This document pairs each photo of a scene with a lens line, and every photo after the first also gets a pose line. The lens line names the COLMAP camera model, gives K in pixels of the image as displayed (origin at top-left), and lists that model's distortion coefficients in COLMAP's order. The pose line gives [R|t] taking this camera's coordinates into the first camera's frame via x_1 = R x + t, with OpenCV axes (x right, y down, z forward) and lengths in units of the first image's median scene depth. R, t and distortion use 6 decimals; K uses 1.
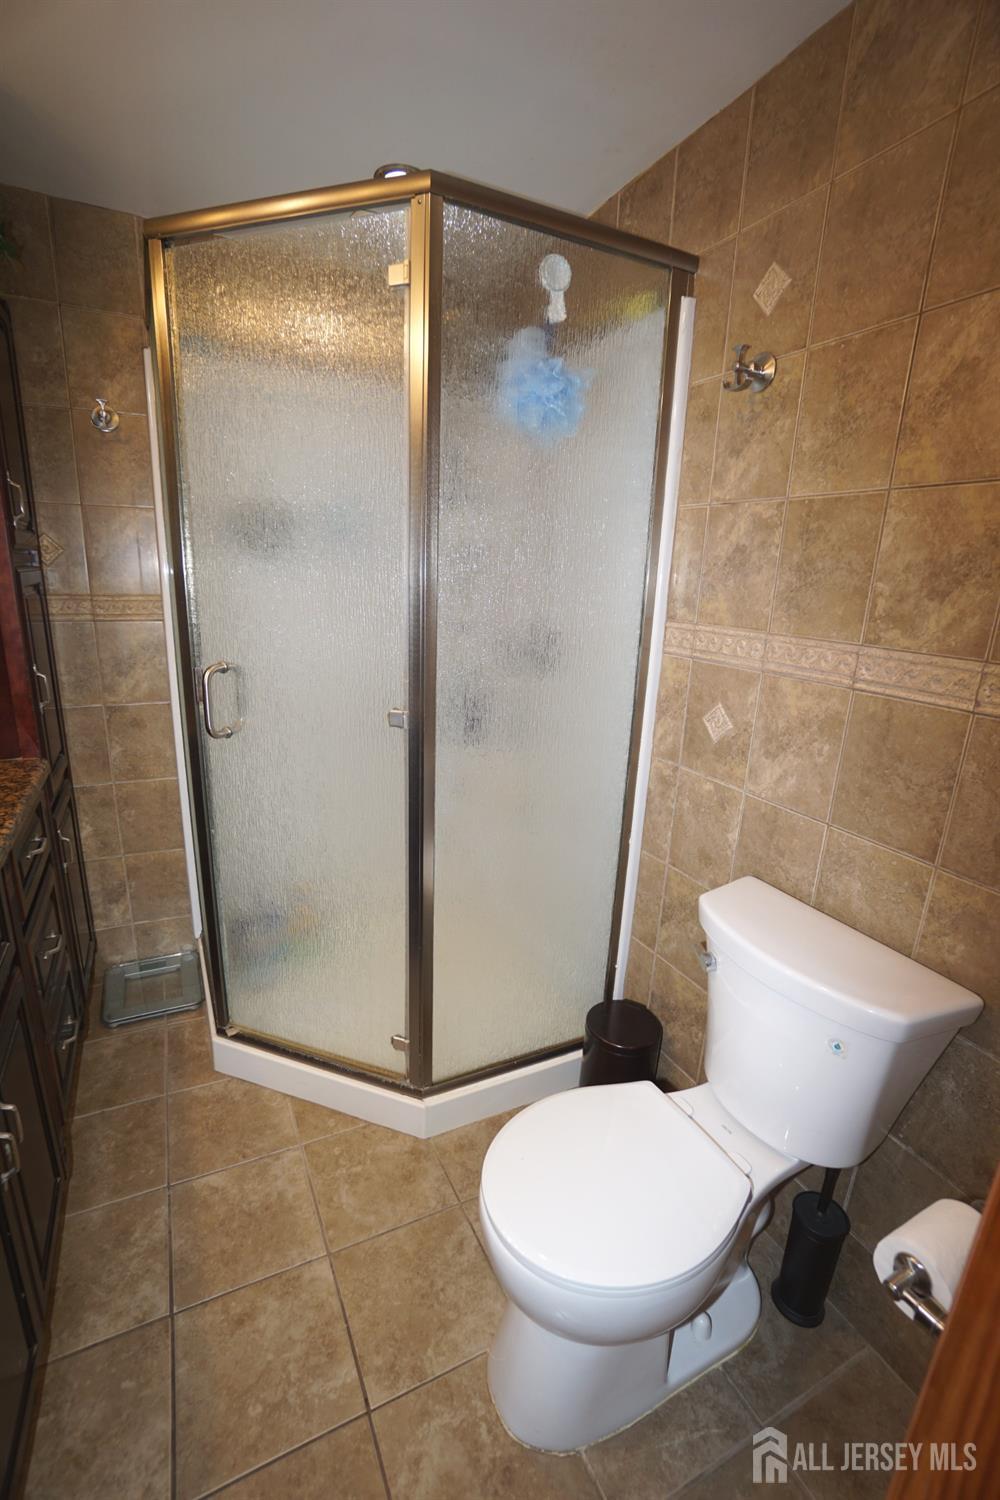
lens RADIAL K [[659.9, 0, 487.2], [0, 659.9, 760.2], [0, 0, 1]] dist [-0.061678, 0.023651]
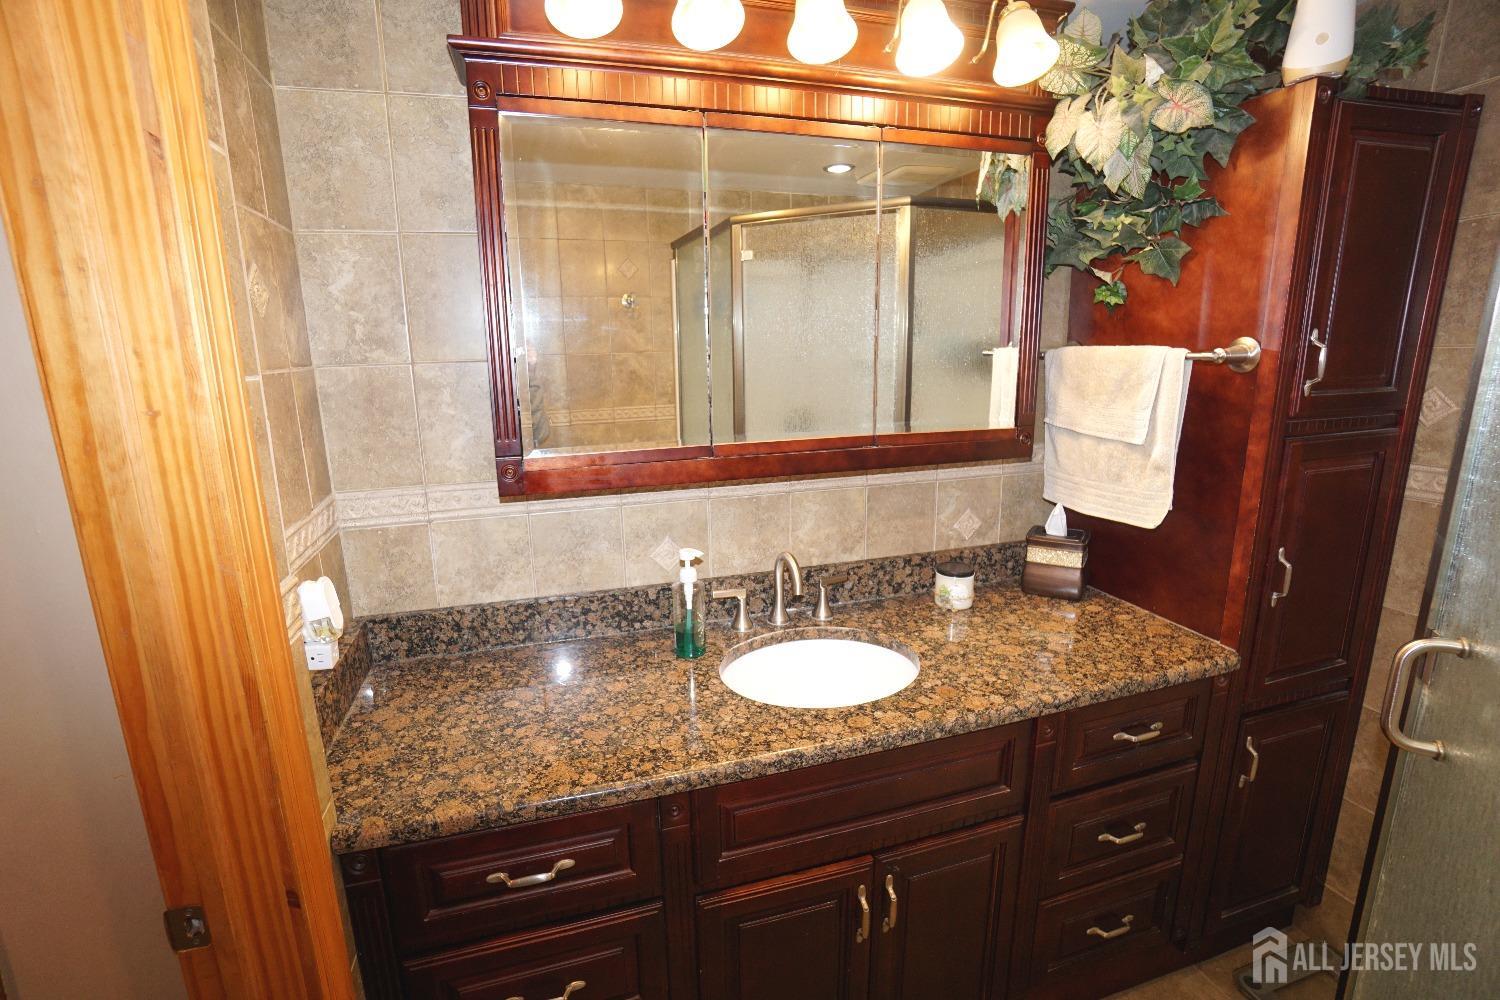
lens RADIAL K [[659.9, 0, 735.3], [0, 659.9, 485.3], [0, 0, 1]] dist [-0.061678, 0.023651]
pose [[-0.158841, 0.171840, -0.972235, 0.203867], [-0.259881, 0.942733, 0.209084, -0.213285], [0.952487, 0.285876, -0.105087, 0.375537]]
